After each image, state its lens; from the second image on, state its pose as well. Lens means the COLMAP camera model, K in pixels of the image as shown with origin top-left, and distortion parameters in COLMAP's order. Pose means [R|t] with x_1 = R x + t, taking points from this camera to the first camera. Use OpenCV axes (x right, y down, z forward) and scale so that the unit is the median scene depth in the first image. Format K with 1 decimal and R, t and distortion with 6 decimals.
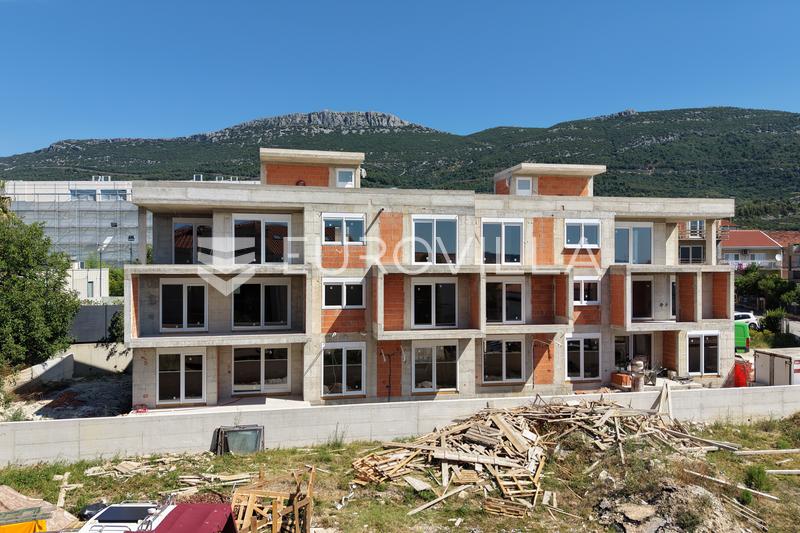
lens RADIAL K [[629.8, 0, 397.8], [0, 629.8, 264.6], [0, 0, 1]] dist [0.059658, -0.071172]
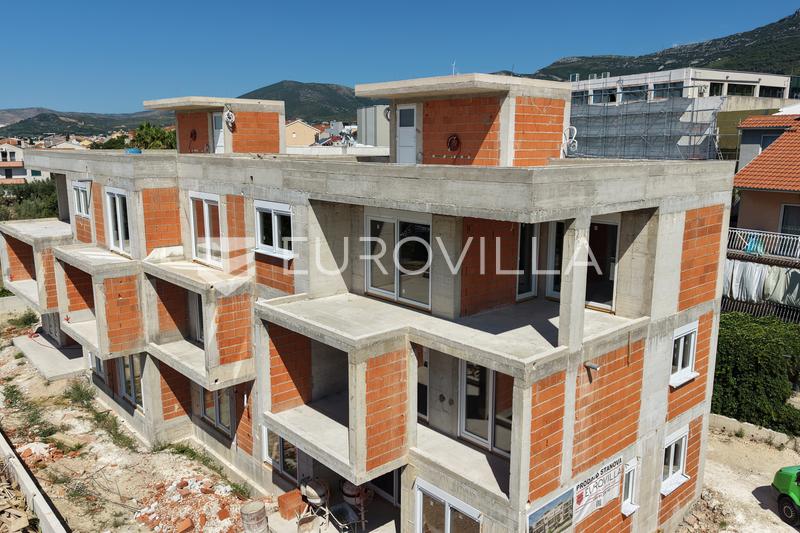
lens RADIAL K [[629.8, 0, 397.8], [0, 629.8, 264.6], [0, 0, 1]] dist [0.059658, -0.071172]
pose [[0.503856, 0.166332, -0.847622, 0.903683], [-0.002611, 0.981574, 0.191066, -0.136428], [0.863783, -0.094057, 0.495006, 0.899790]]
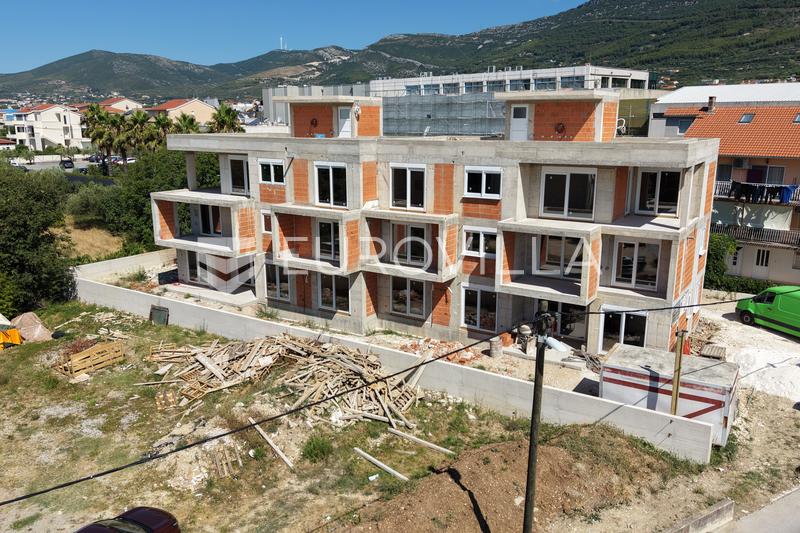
lens RADIAL K [[629.8, 0, 397.8], [0, 629.8, 264.6], [0, 0, 1]] dist [0.059658, -0.071172]
pose [[0.707237, 0.159237, -0.688810, 0.953354], [0.001571, 0.973948, 0.226767, -0.156078], [0.706974, -0.161460, 0.688562, 0.272332]]
